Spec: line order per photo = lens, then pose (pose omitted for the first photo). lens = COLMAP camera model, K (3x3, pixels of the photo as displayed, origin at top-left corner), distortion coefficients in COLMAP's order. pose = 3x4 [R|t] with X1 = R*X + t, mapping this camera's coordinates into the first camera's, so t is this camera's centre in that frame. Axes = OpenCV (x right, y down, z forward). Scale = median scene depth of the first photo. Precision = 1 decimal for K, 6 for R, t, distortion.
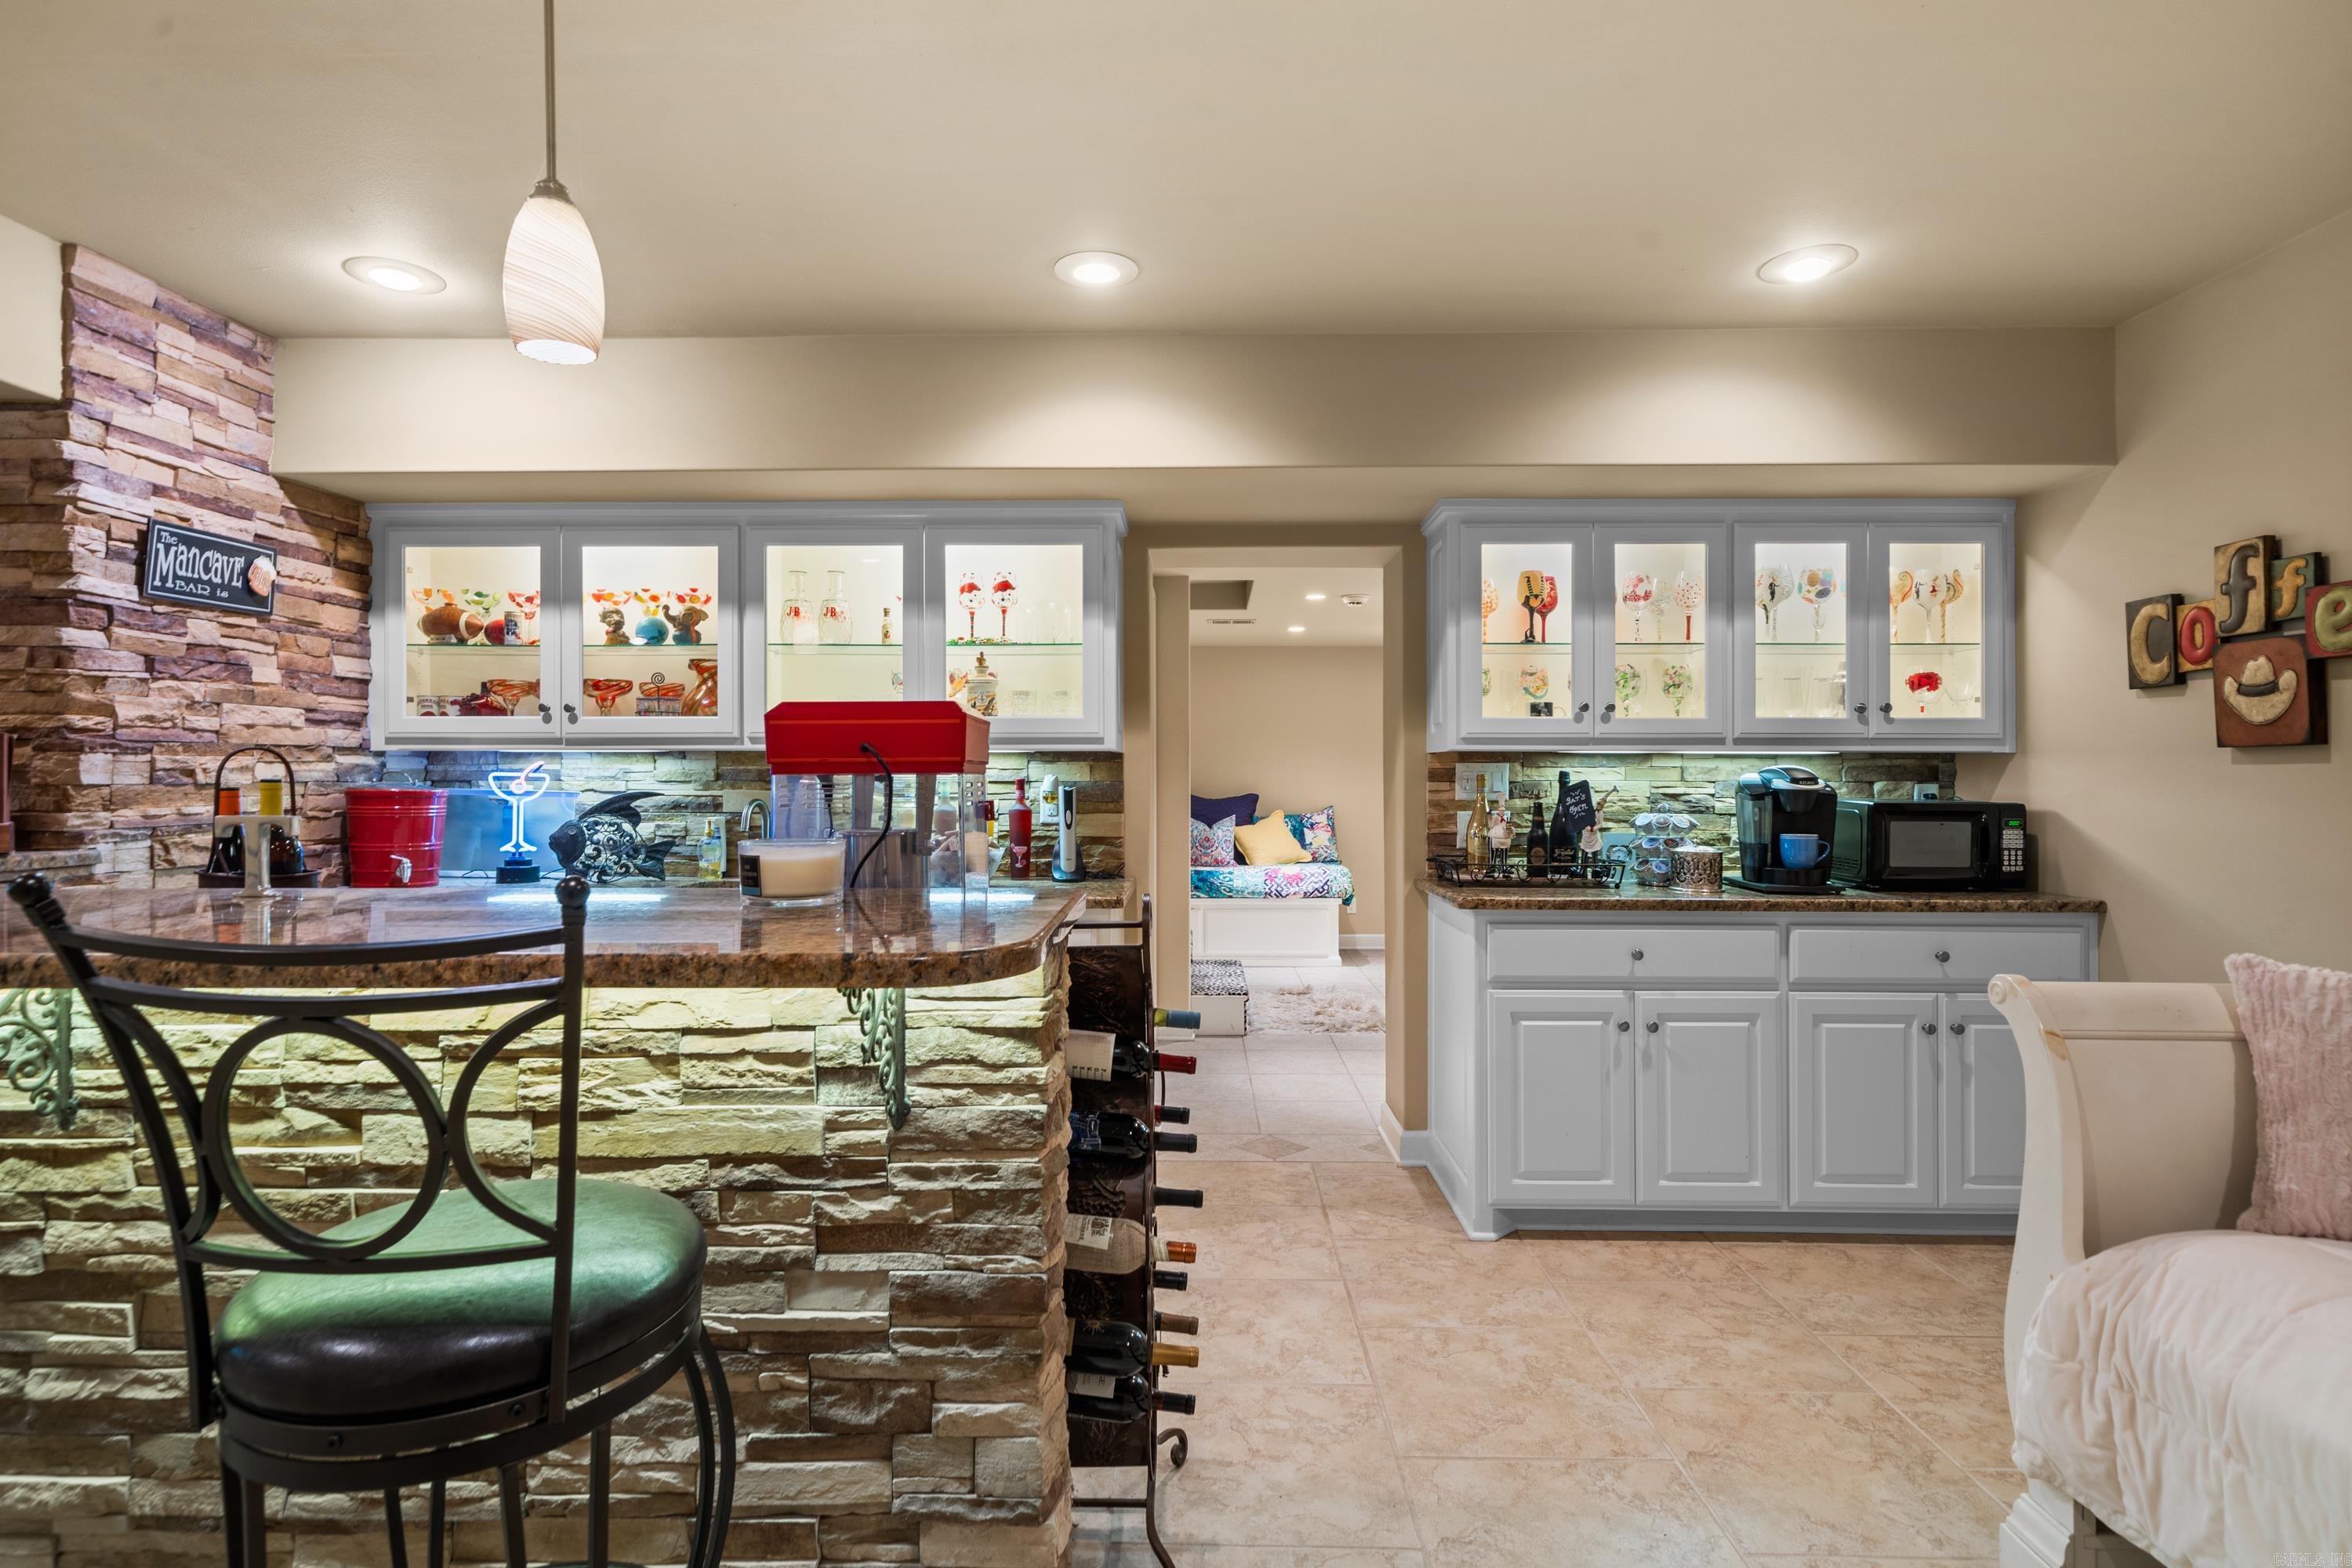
lens RADIAL K [[1159.0, 0, 1181.5], [0, 1159.0, 762.8], [0, 0, 1]] dist [0.002712, -0.000578]
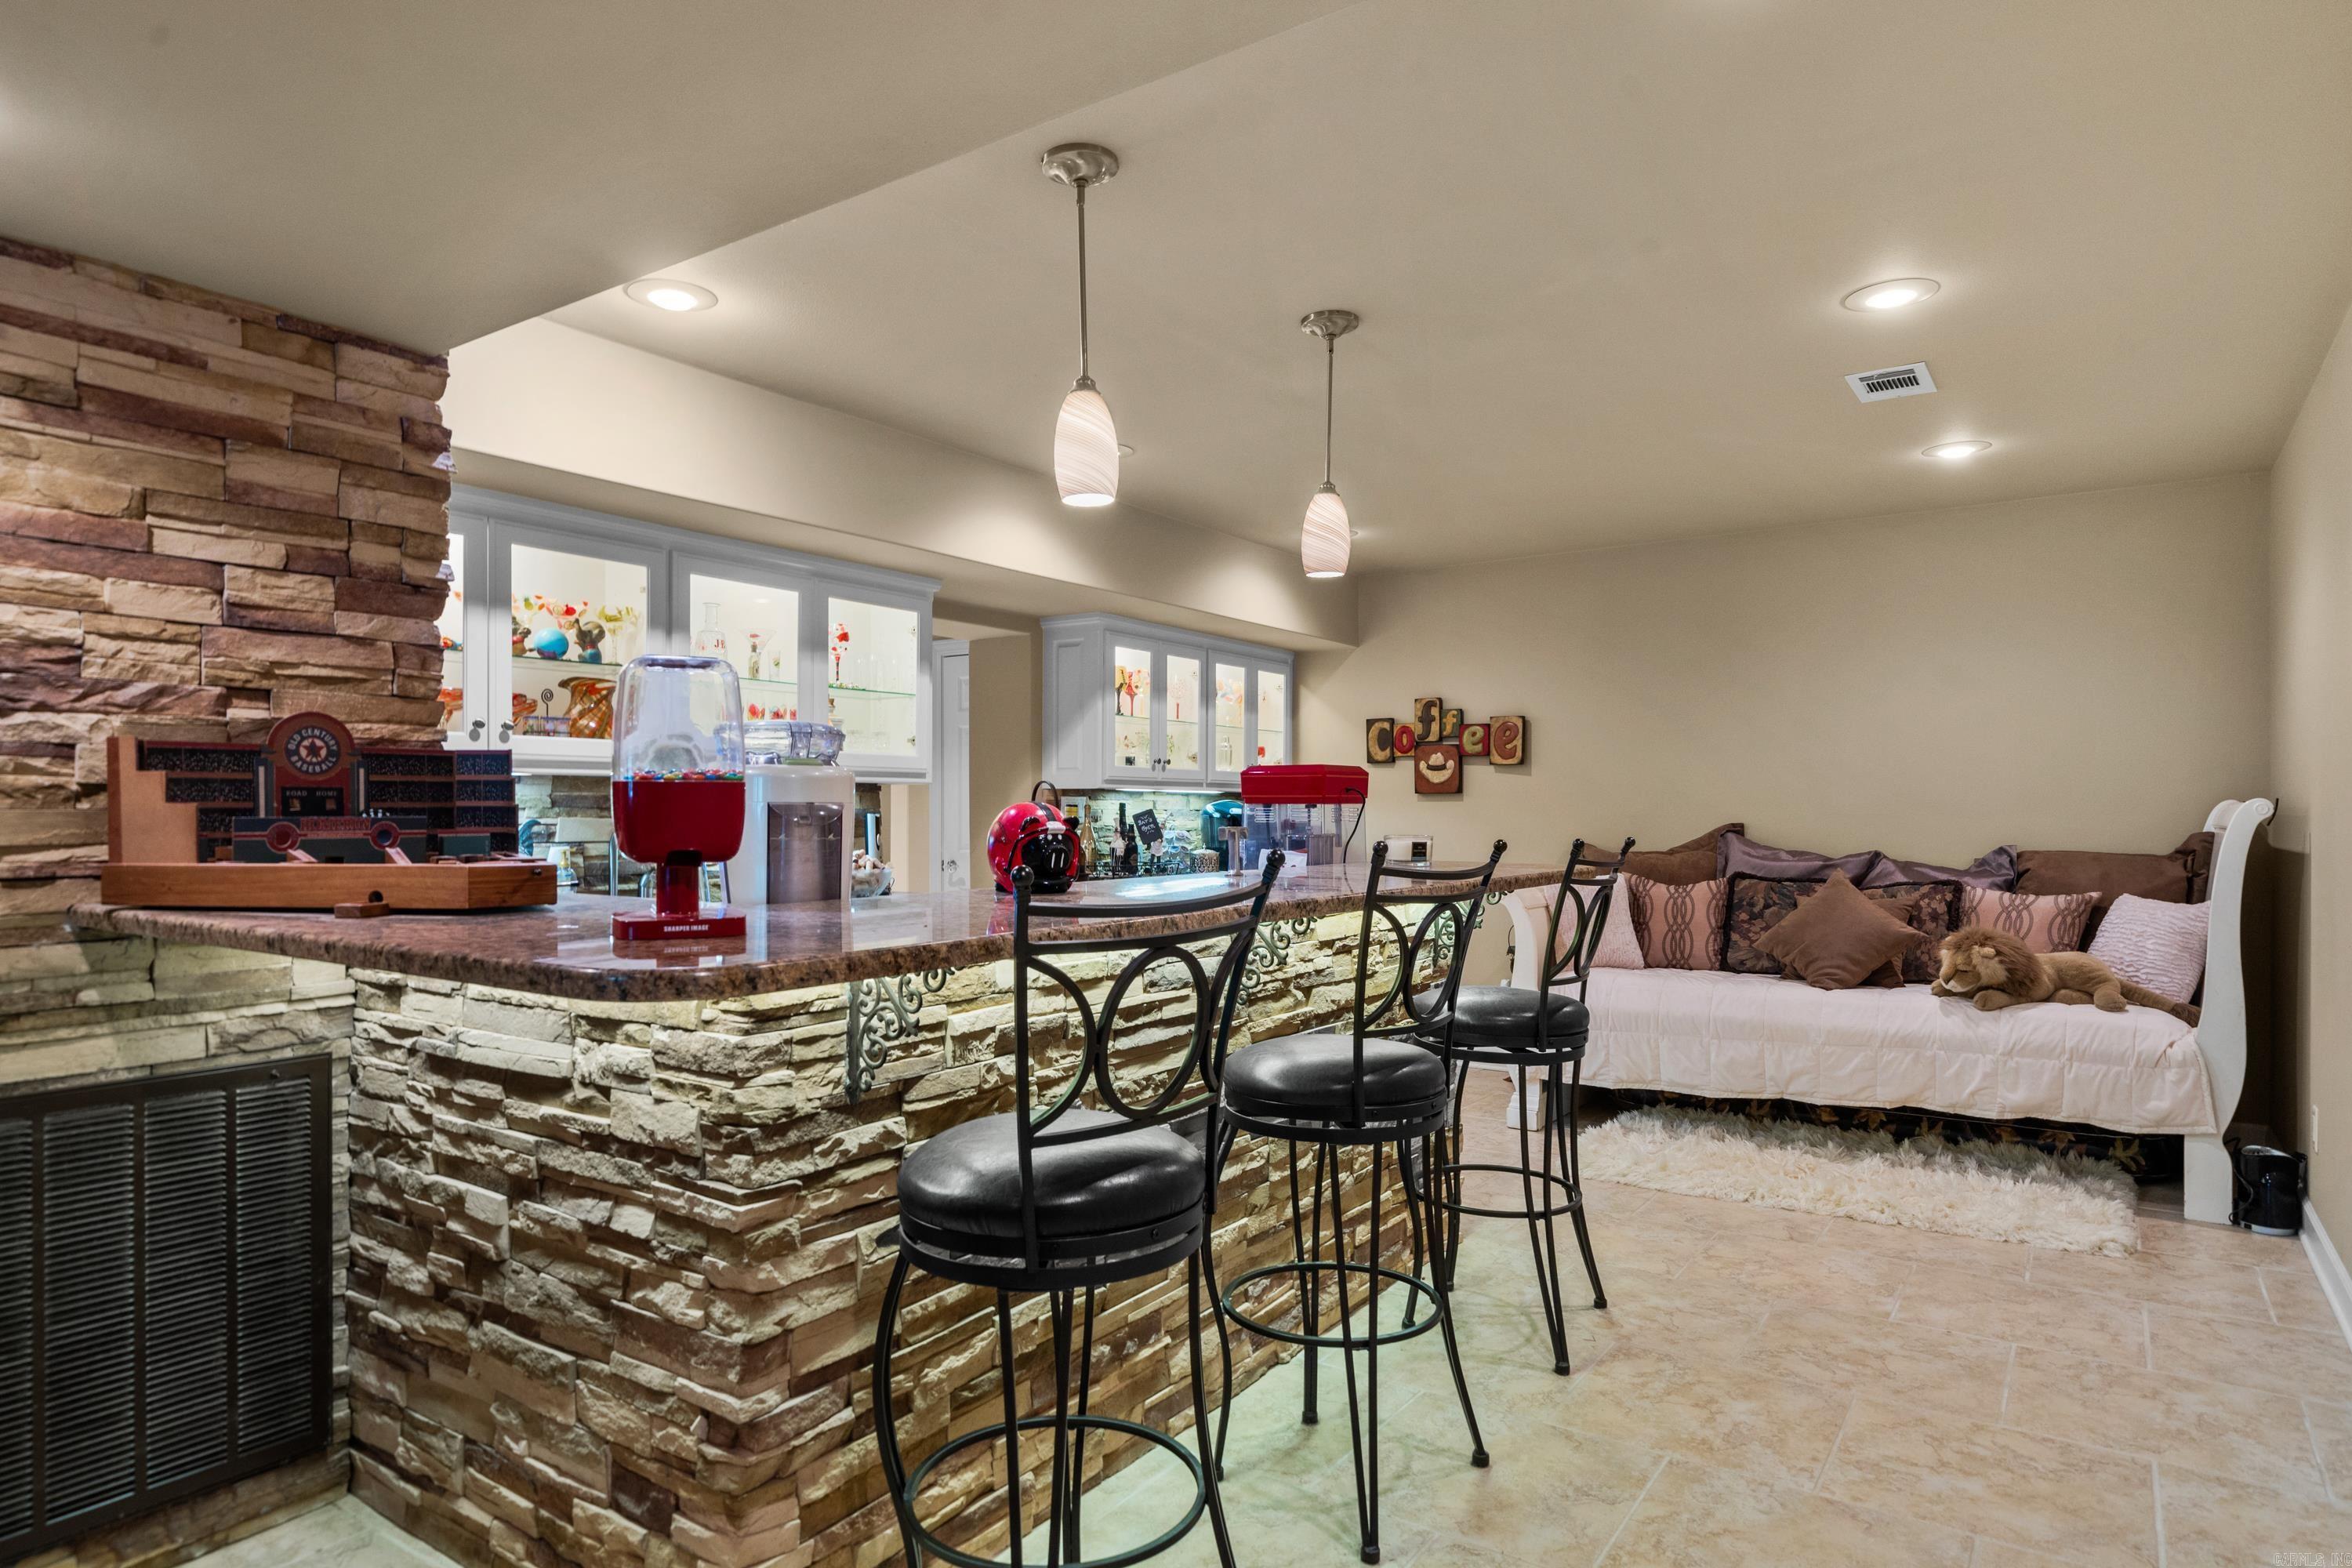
lens RADIAL K [[1336.0, 0, 1171.6], [0, 1336.0, 794.0], [0, 0, 1]] dist [0.006522, 0.000542]
pose [[0.557896, 0.011481, 0.829832, -1.366572], [-0.013408, 0.999898, -0.004820, 0.005118], [-0.829803, -0.008438, 0.557993, 0.005900]]
